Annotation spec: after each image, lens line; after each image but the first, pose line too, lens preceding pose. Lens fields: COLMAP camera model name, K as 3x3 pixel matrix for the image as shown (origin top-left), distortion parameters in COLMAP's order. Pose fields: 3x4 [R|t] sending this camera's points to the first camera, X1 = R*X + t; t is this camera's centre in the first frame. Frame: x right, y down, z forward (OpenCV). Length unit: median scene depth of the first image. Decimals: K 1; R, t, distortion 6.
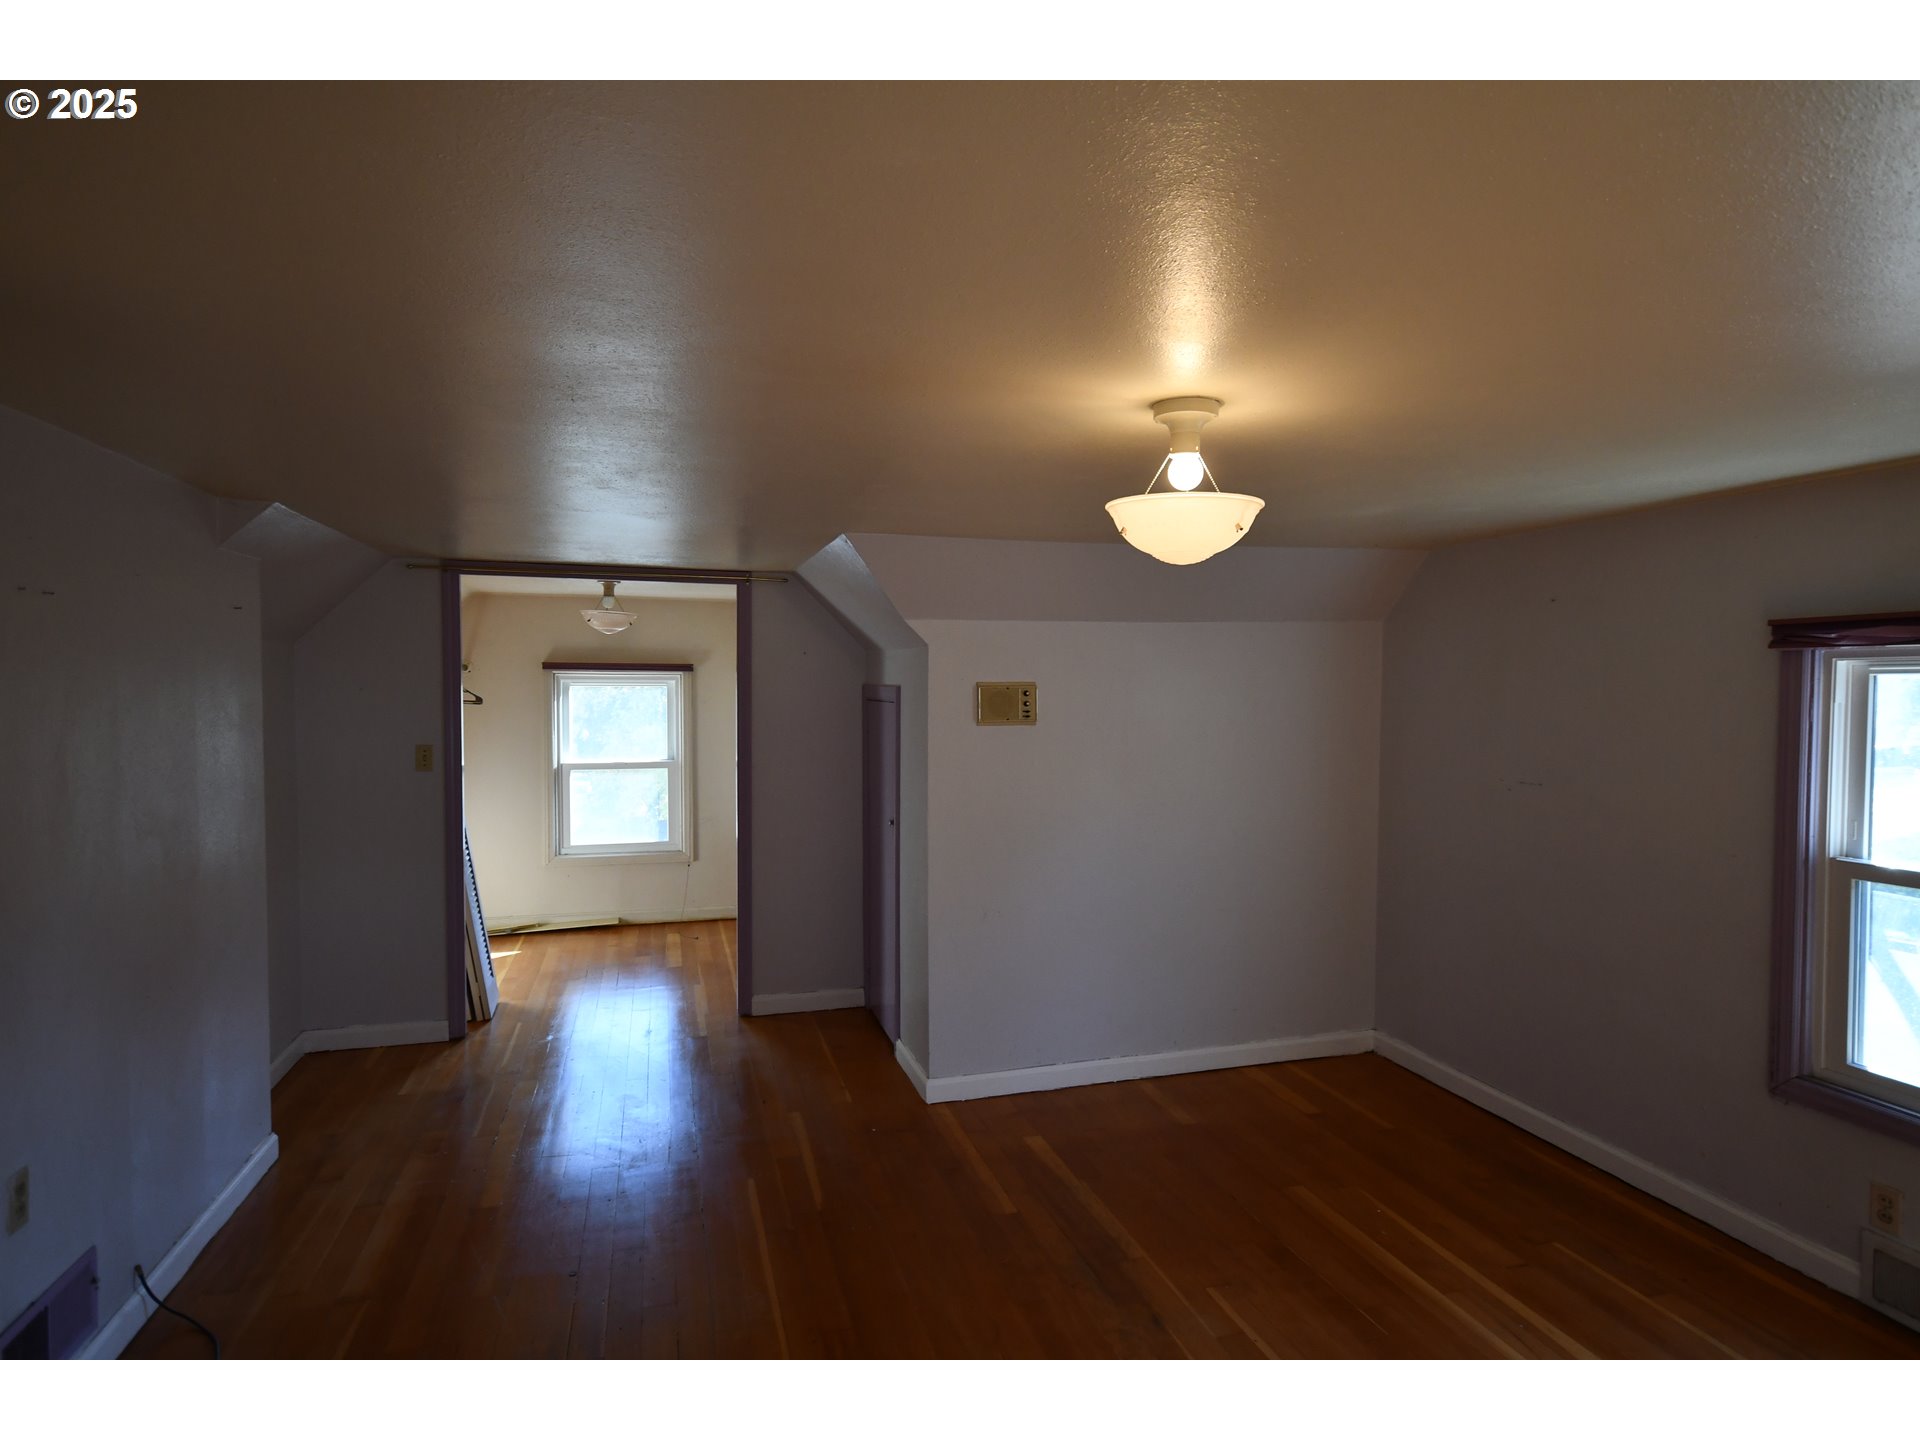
lens RADIAL K [[1034.5, 0, 956.9], [0, 1034.5, 727.7], [0, 0, 1]] dist [0.003750, -0.000197]
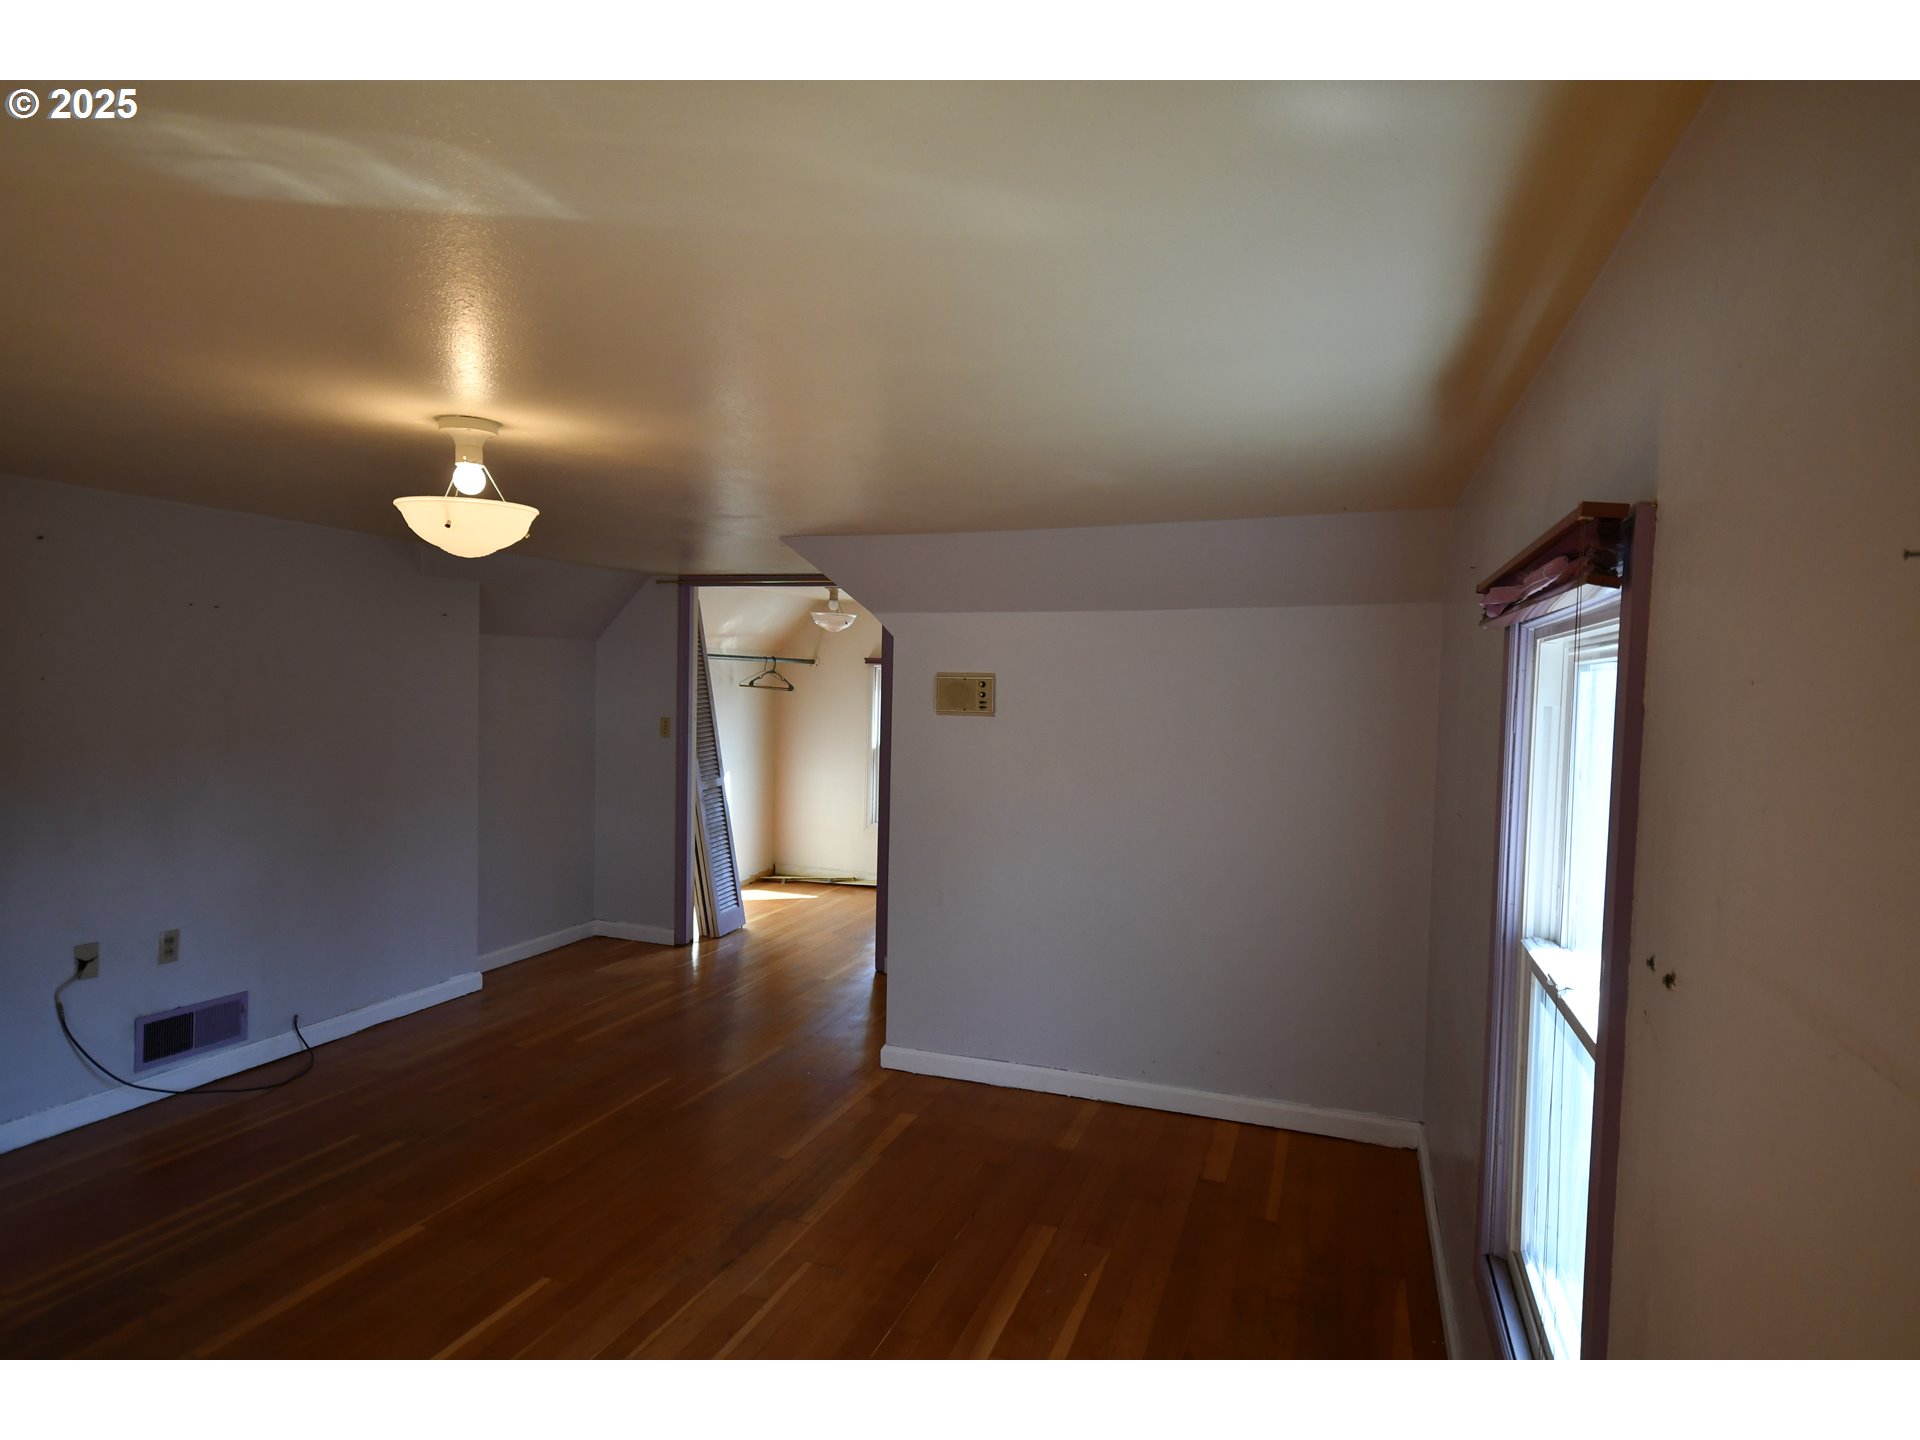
lens RADIAL K [[1034.5, 0, 956.9], [0, 1034.5, 727.7], [0, 0, 1]] dist [0.003750, -0.000197]
pose [[0.810092, 0.041724, -0.584816, 0.608748], [-0.043507, 0.998992, 0.011007, -0.001268], [0.584686, 0.016527, 0.811091, 0.164286]]
